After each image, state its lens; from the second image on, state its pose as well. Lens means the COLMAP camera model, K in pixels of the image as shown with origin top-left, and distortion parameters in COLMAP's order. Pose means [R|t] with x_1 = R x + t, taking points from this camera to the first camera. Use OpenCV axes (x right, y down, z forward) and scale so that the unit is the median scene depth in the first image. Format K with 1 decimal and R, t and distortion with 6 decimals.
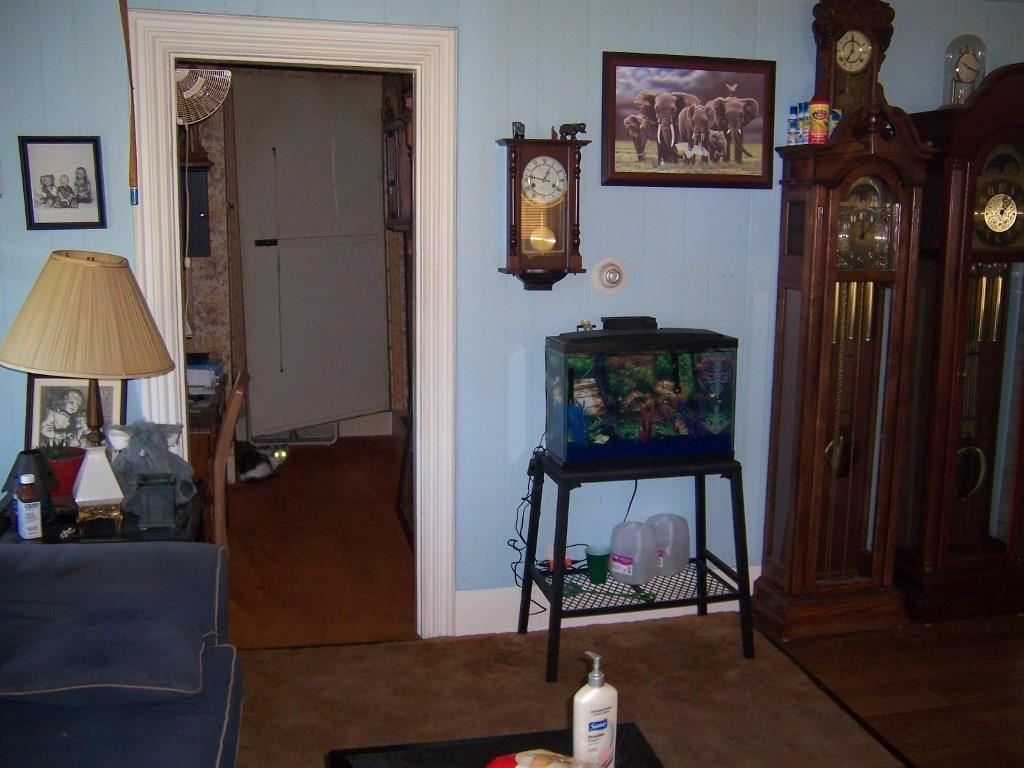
lens RADIAL K [[1004.4, 0, 509.0], [0, 1004.4, 381.7], [0, 0, 1]] dist [-0.087615, 0.000000]
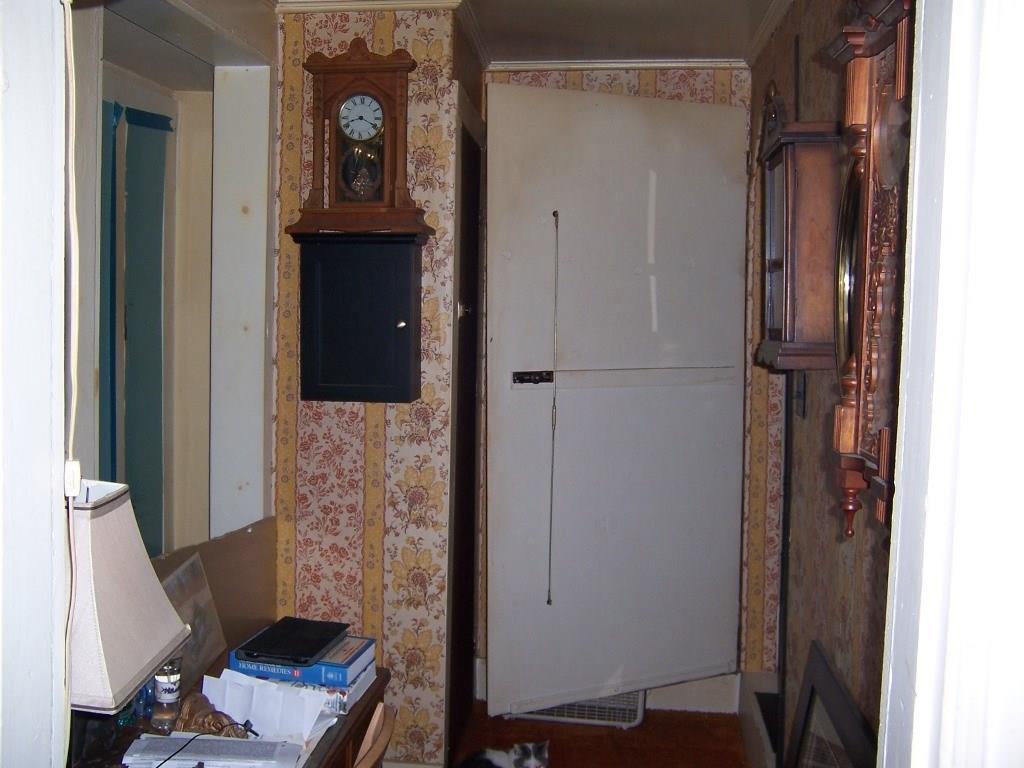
lens RADIAL K [[1004.4, 0, 512.9], [0, 1004.4, 381.1], [0, 0, 1]] dist [-0.087615, 0.000000]
pose [[0.944280, 0.033460, -0.327437, -0.072579], [-0.071797, 0.991802, -0.105702, -0.081327], [0.321216, 0.123322, 0.938942, 0.494953]]
